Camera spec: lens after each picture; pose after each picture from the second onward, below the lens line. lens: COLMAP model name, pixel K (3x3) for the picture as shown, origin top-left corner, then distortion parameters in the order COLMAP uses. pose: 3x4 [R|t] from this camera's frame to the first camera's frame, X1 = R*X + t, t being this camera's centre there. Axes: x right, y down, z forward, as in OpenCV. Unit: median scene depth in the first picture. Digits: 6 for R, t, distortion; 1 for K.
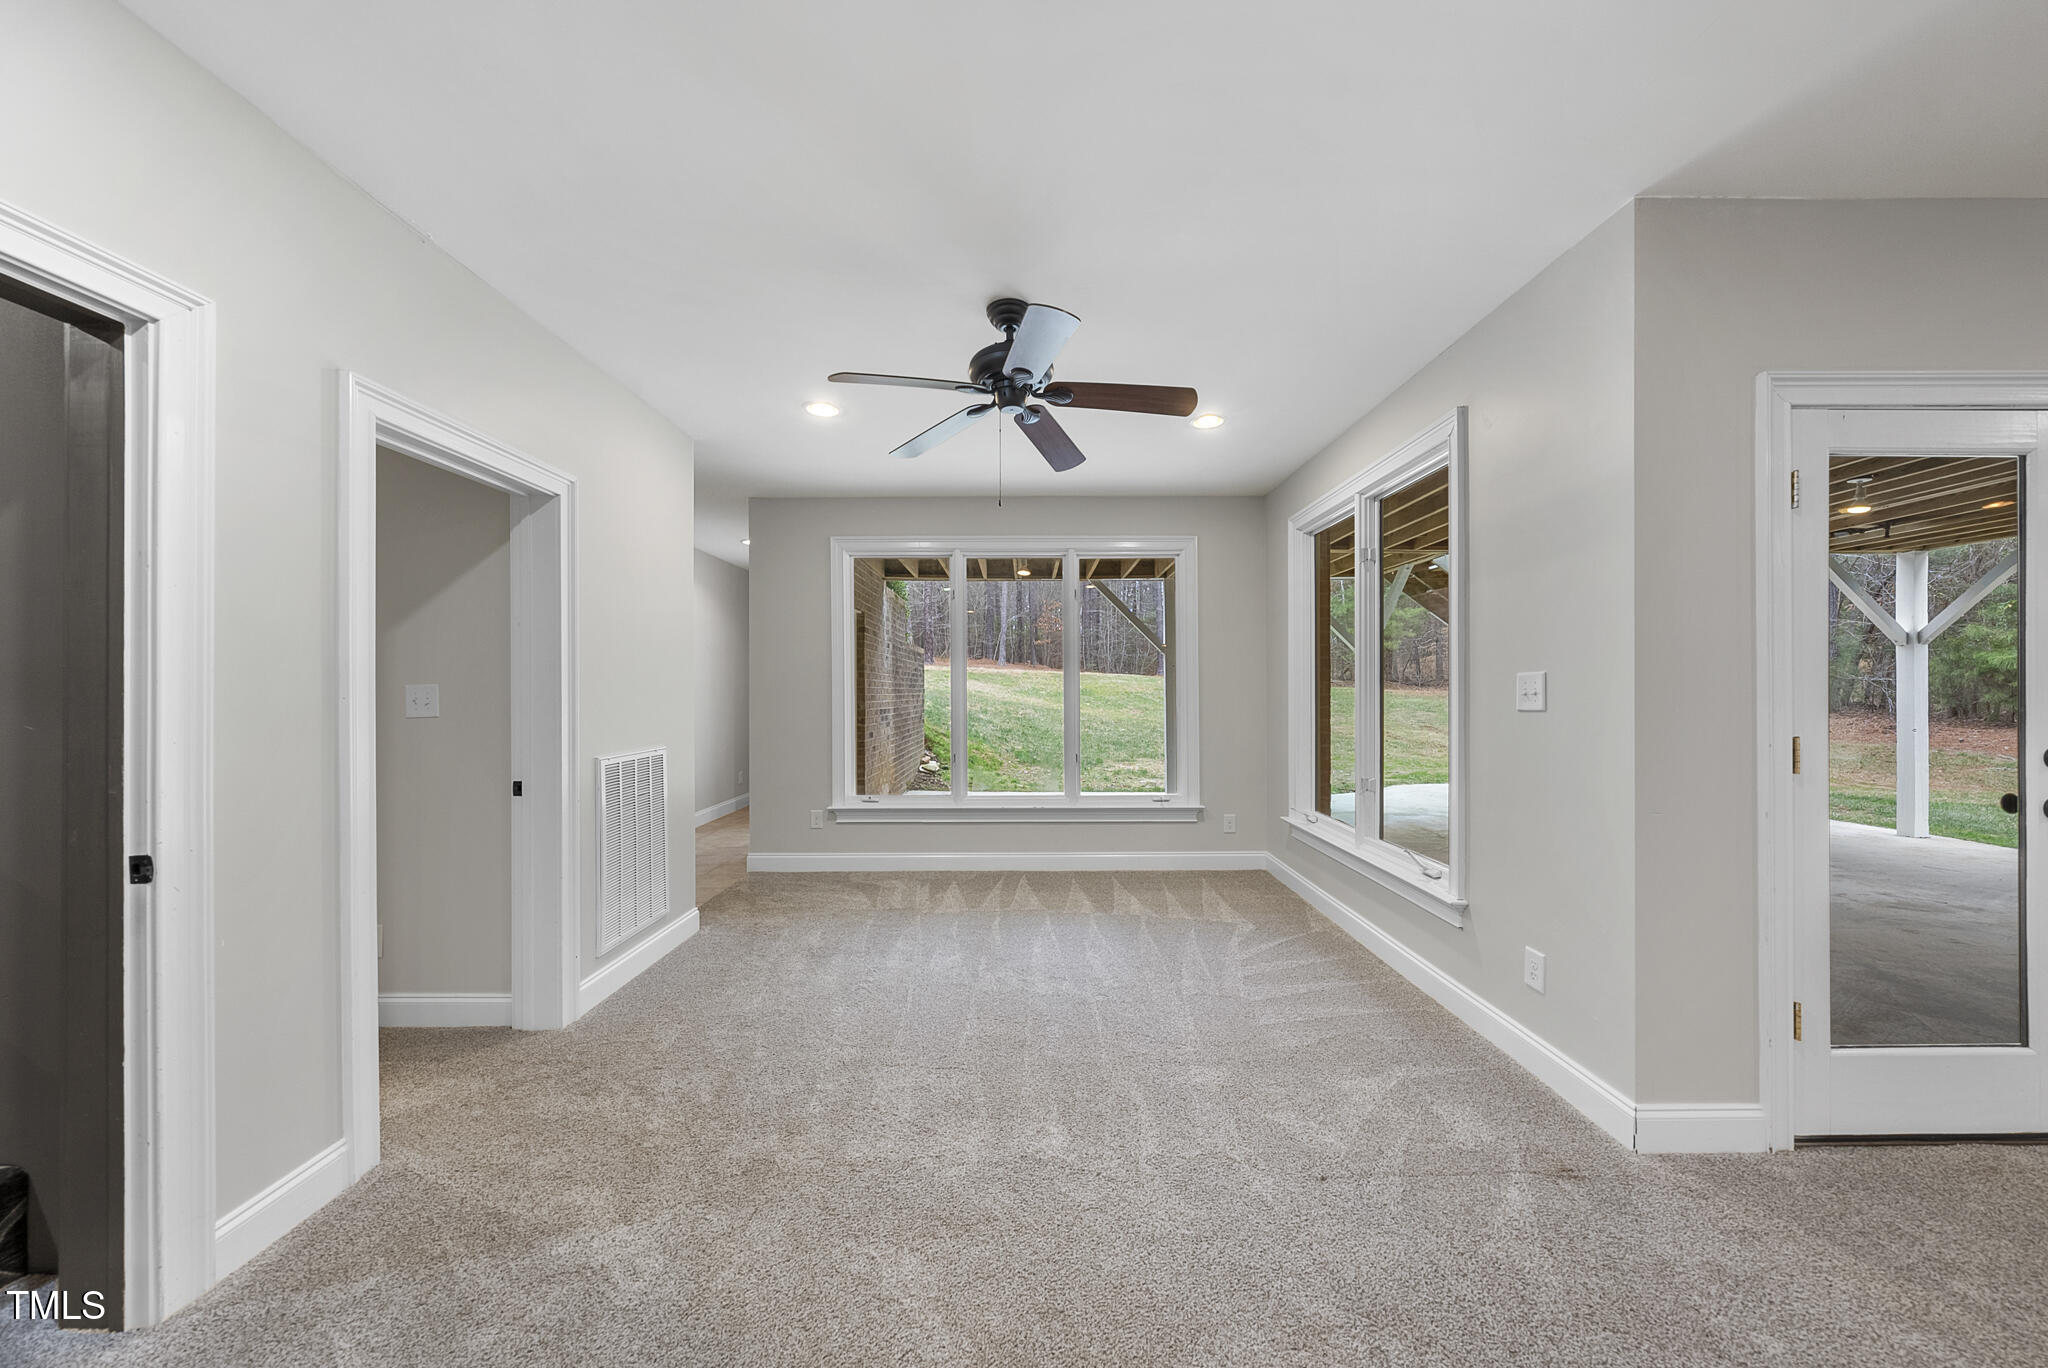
lens RADIAL K [[738.5, 0, 1020.9], [0, 738.5, 686.0], [0, 0, 1]] dist [-0.002303, -0.000129]
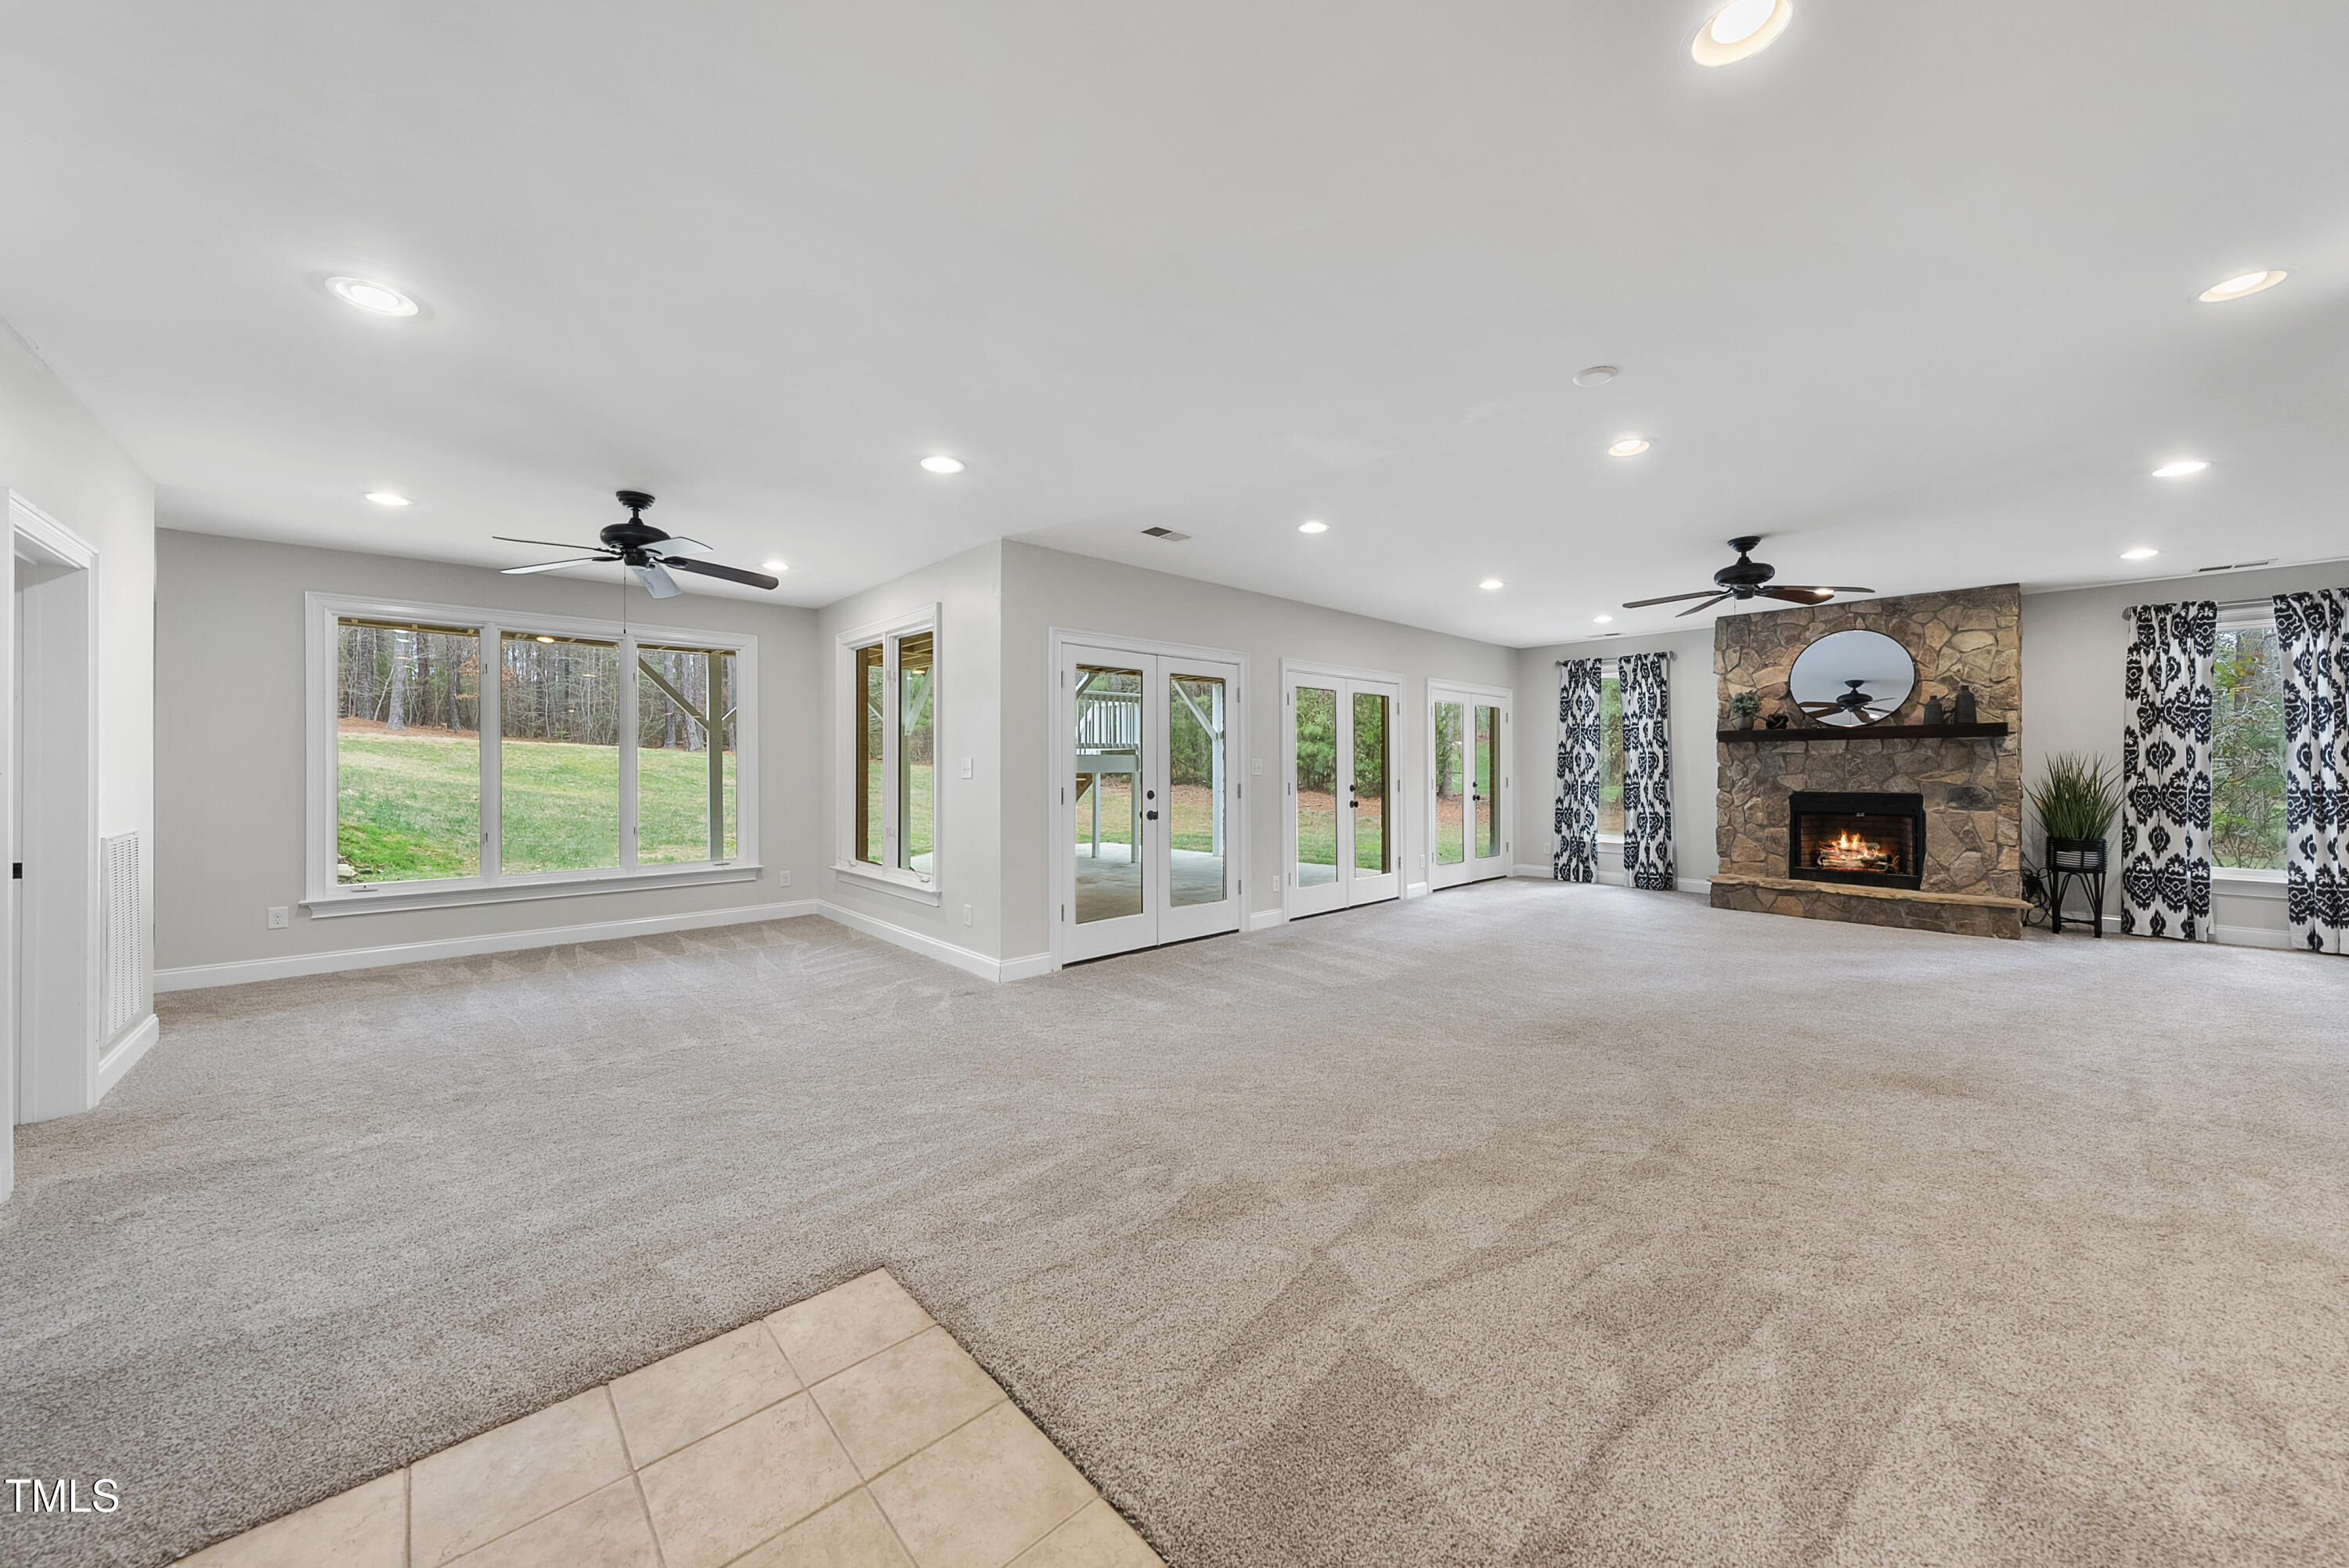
lens RADIAL K [[846.9, 0, 1177.6], [0, 846.9, 772.8], [0, 0, 1]] dist [-0.002303, -0.000129]
pose [[0.743059, -0.002712, 0.669220, -0.217697], [-0.005284, 0.999937, 0.009919, -0.003556], [-0.669205, -0.010907, 0.742998, -0.594009]]
